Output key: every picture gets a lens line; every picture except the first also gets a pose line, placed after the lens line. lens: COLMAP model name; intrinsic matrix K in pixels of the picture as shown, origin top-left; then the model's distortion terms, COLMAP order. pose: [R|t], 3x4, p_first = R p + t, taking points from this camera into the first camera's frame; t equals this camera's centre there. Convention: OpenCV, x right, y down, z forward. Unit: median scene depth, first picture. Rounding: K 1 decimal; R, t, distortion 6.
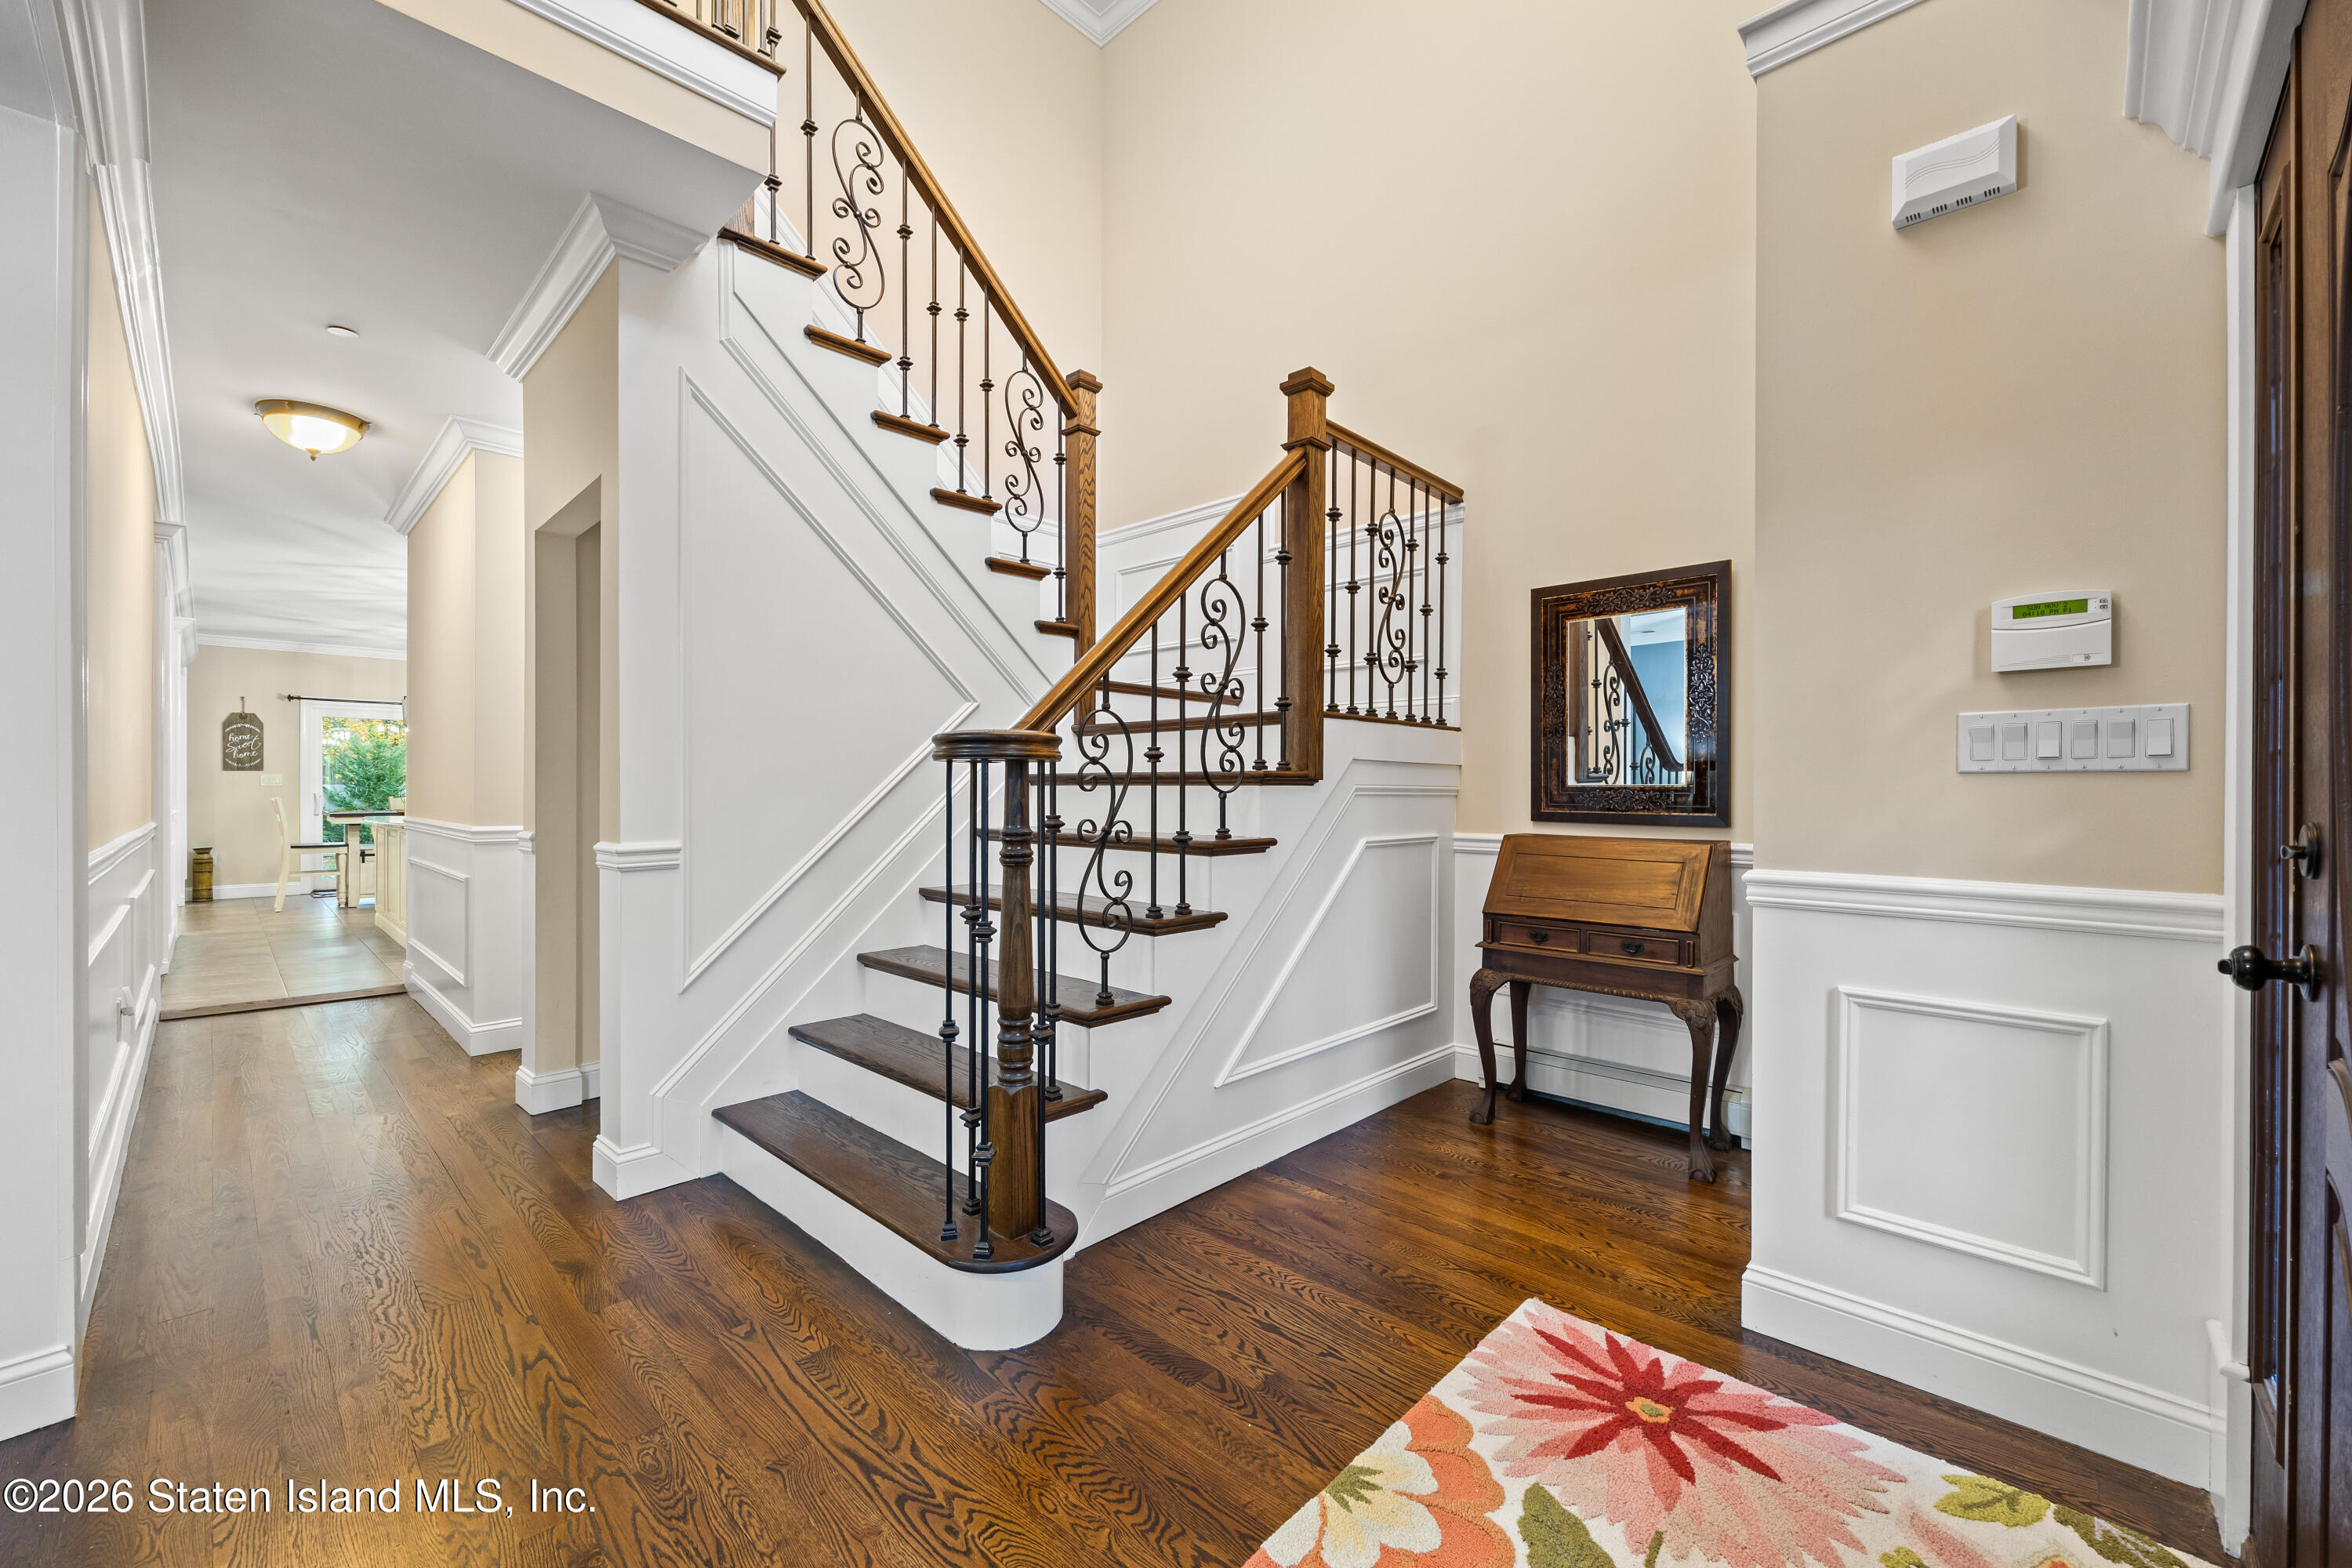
lens RADIAL K [[950.9, 0, 1177.8], [0, 950.9, 796.0], [0, 0, 1]] dist [-0.005135, 0.000929]
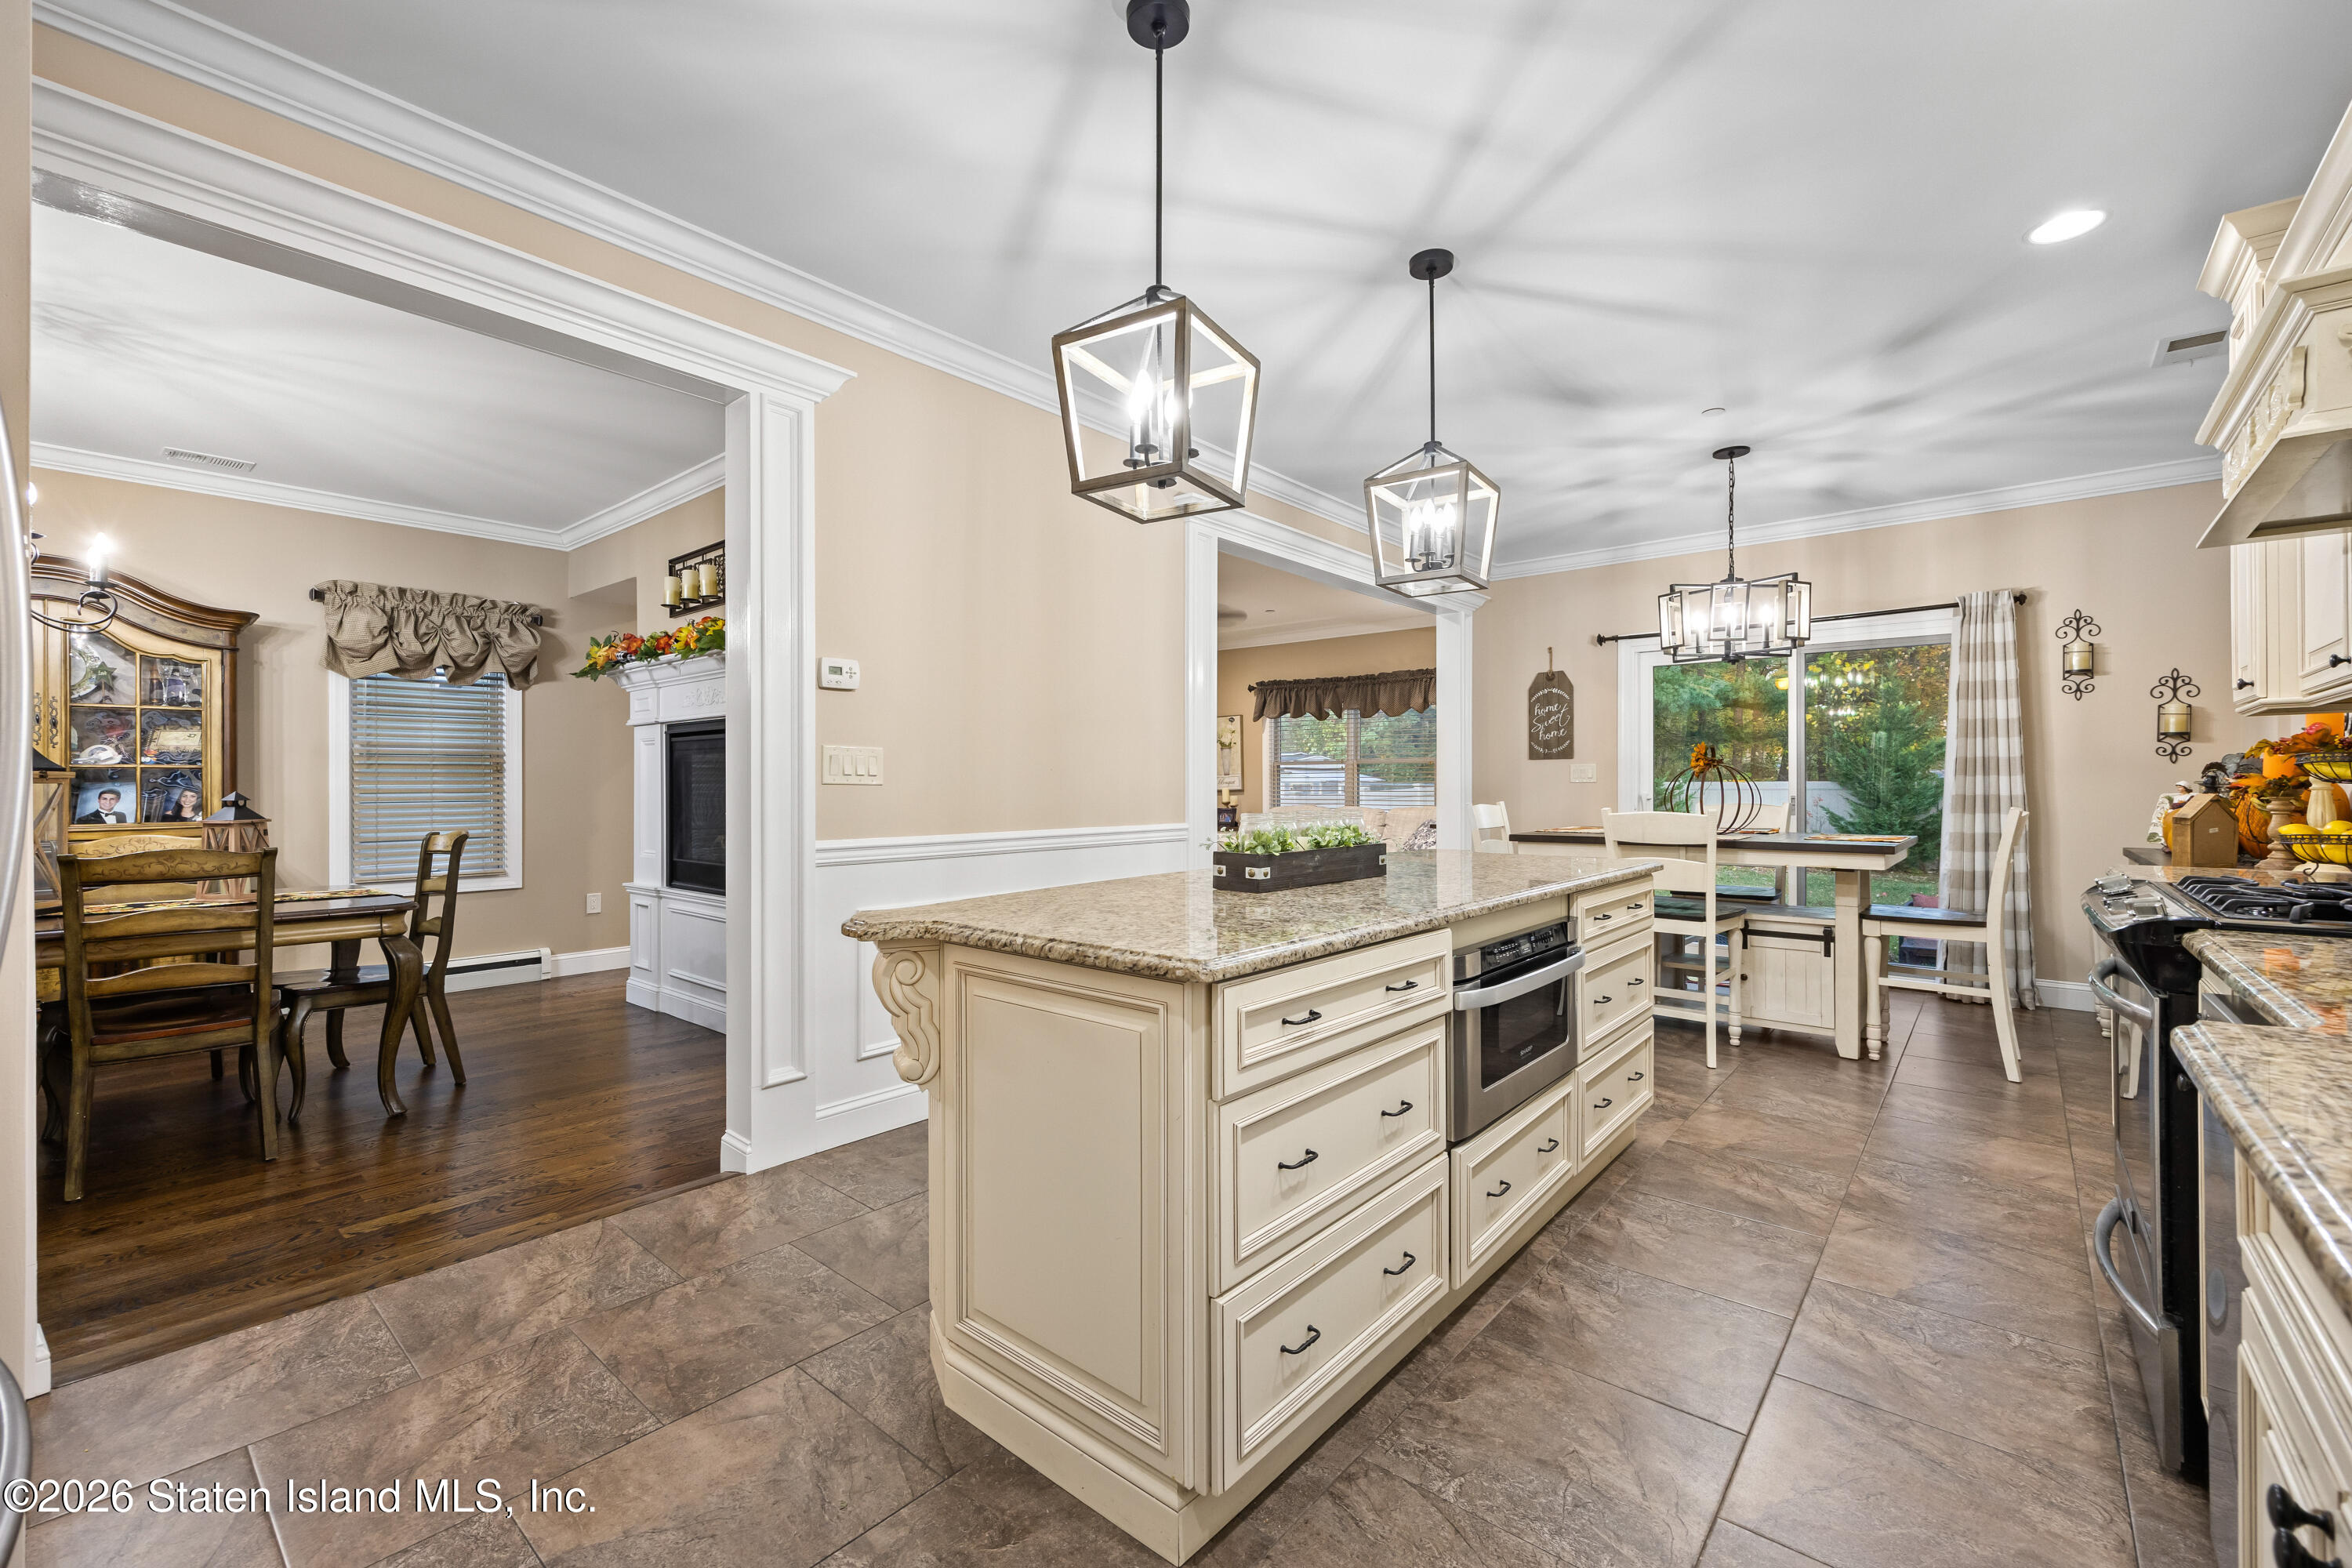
lens RADIAL K [[950.9, 0, 1195.7], [0, 950.9, 779.9], [0, 0, 1]] dist [-0.005135, 0.000929]
pose [[0.069738, -0.008902, -0.997526, -1.225775], [-0.005449, 0.999942, -0.009304, -0.016689], [0.997550, 0.006084, 0.069686, 2.534017]]
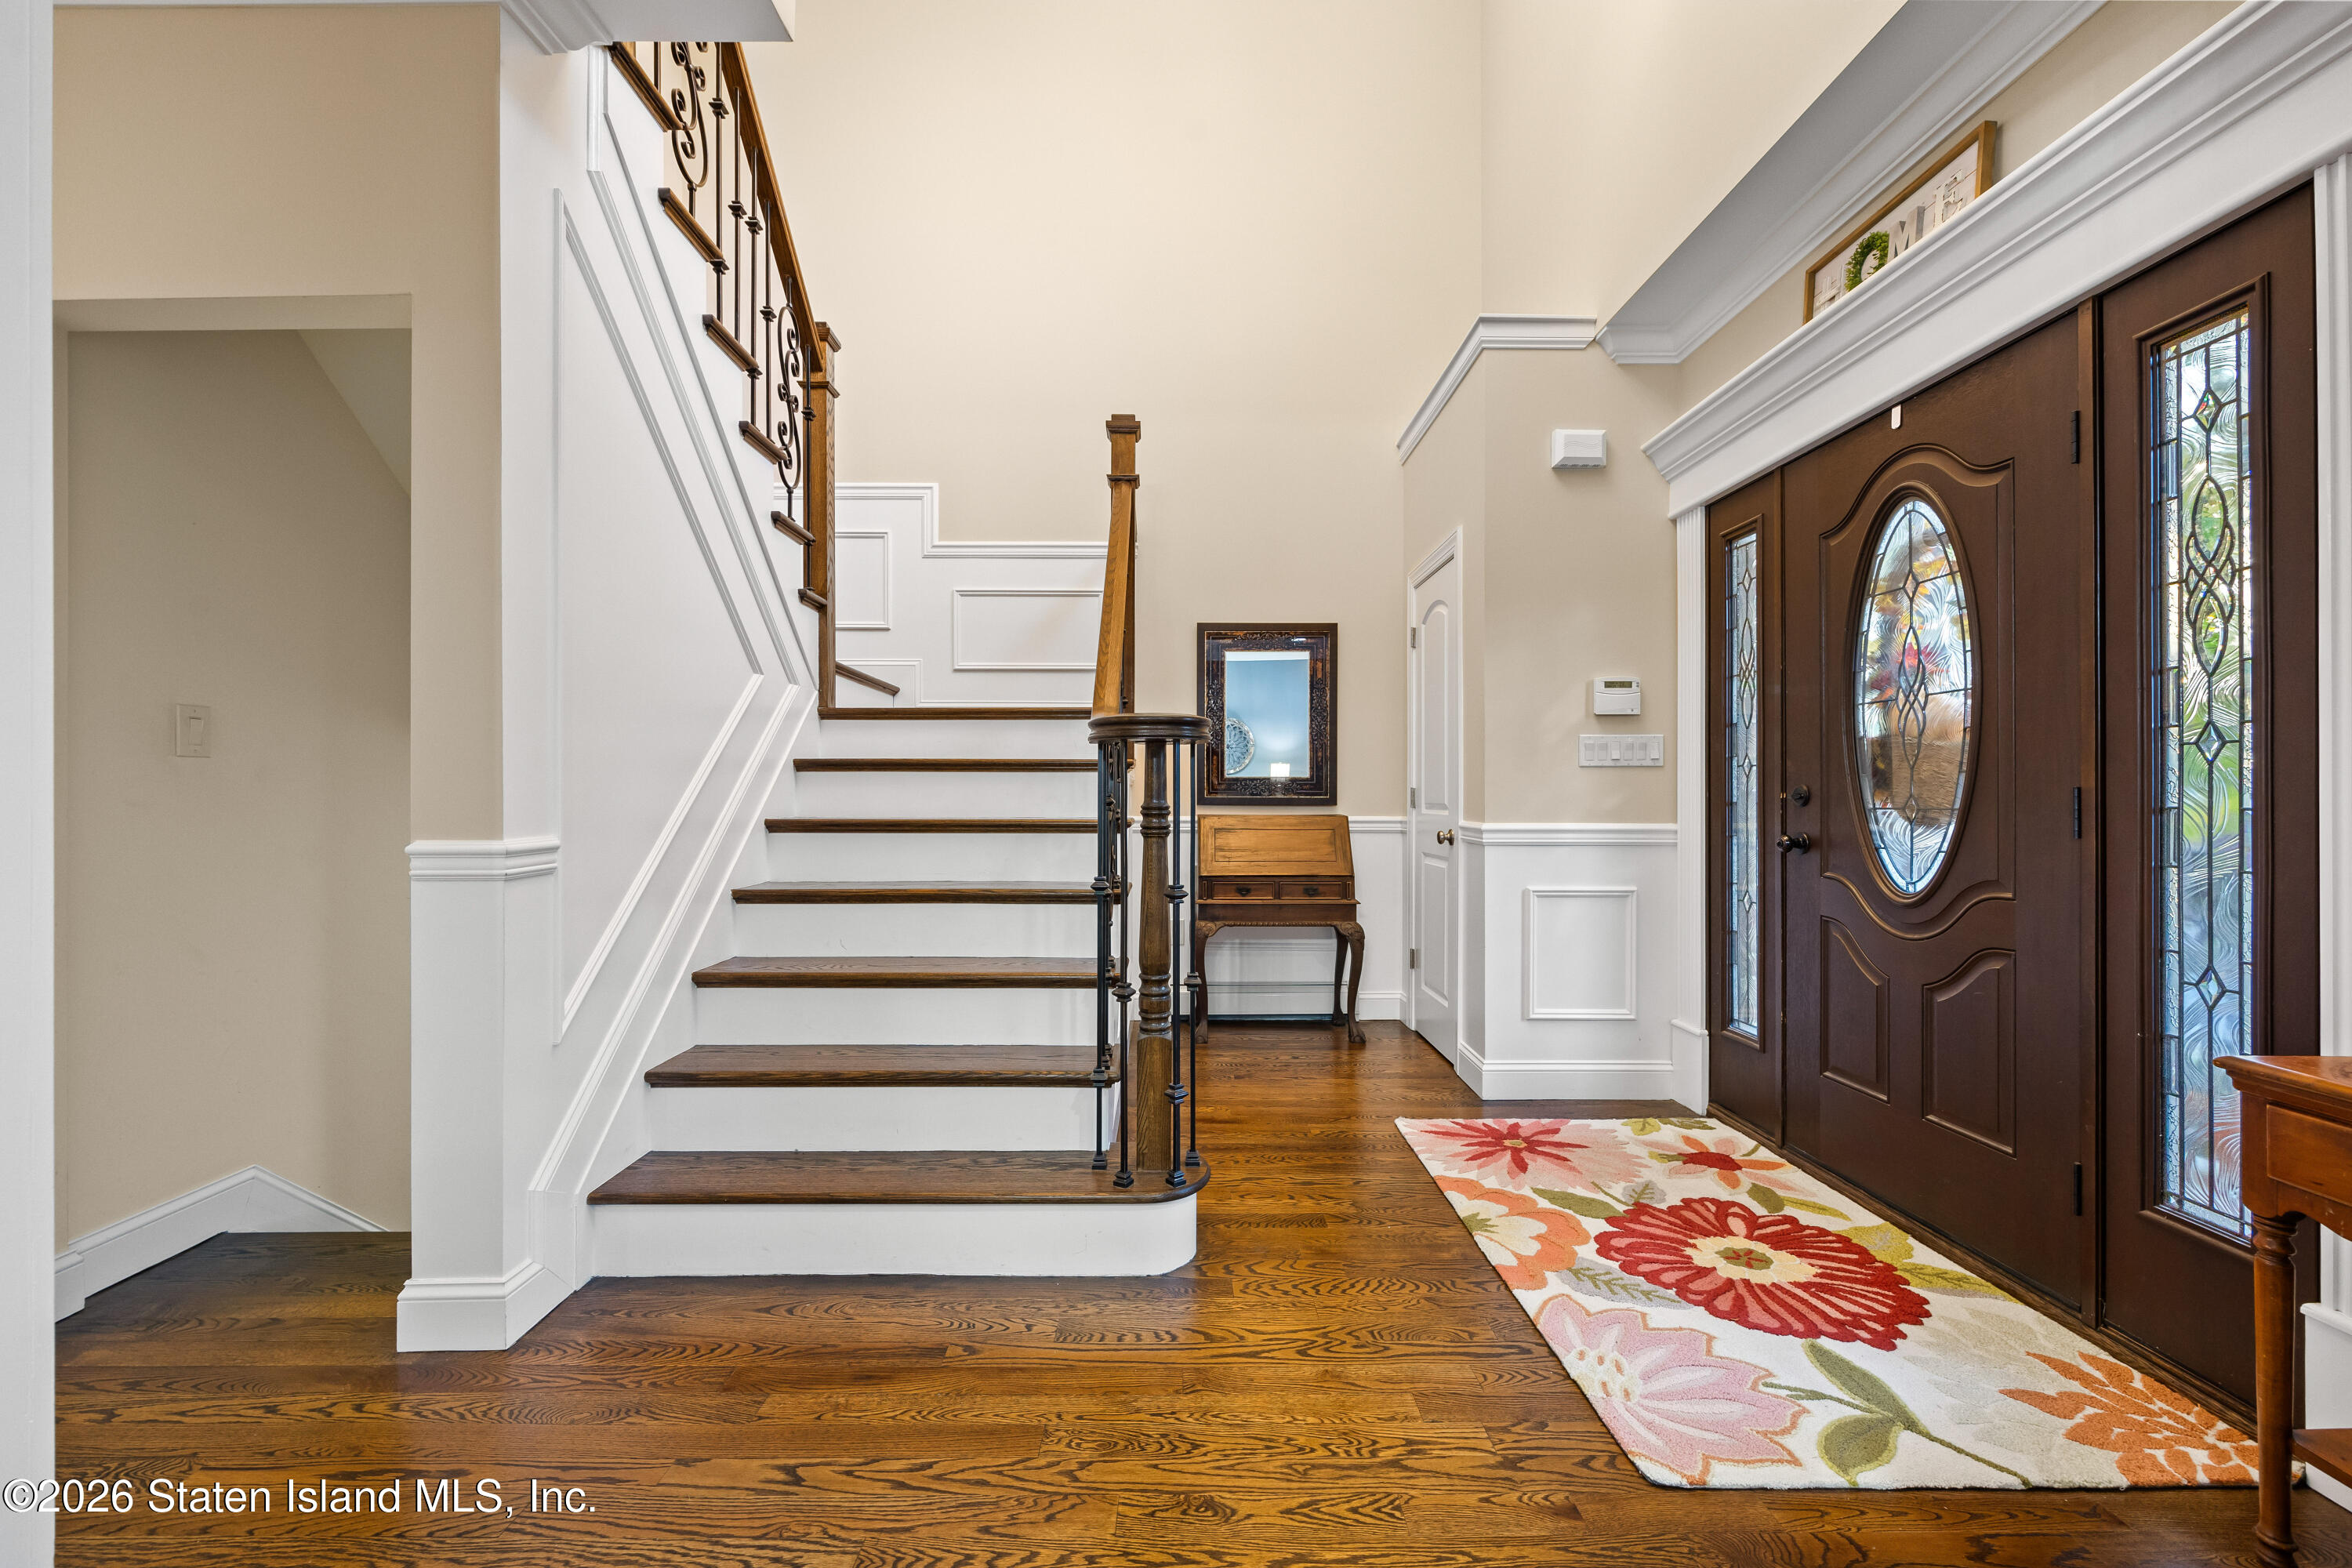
lens RADIAL K [[950.9, 0, 1186.6], [0, 950.9, 796.9], [0, 0, 1]] dist [-0.005135, 0.000929]
pose [[0.708028, -0.004109, 0.706173, -0.629134], [0.006858, 0.999976, -0.001057, 0.019671], [-0.706151, 0.005591, 0.708039, 0.126167]]
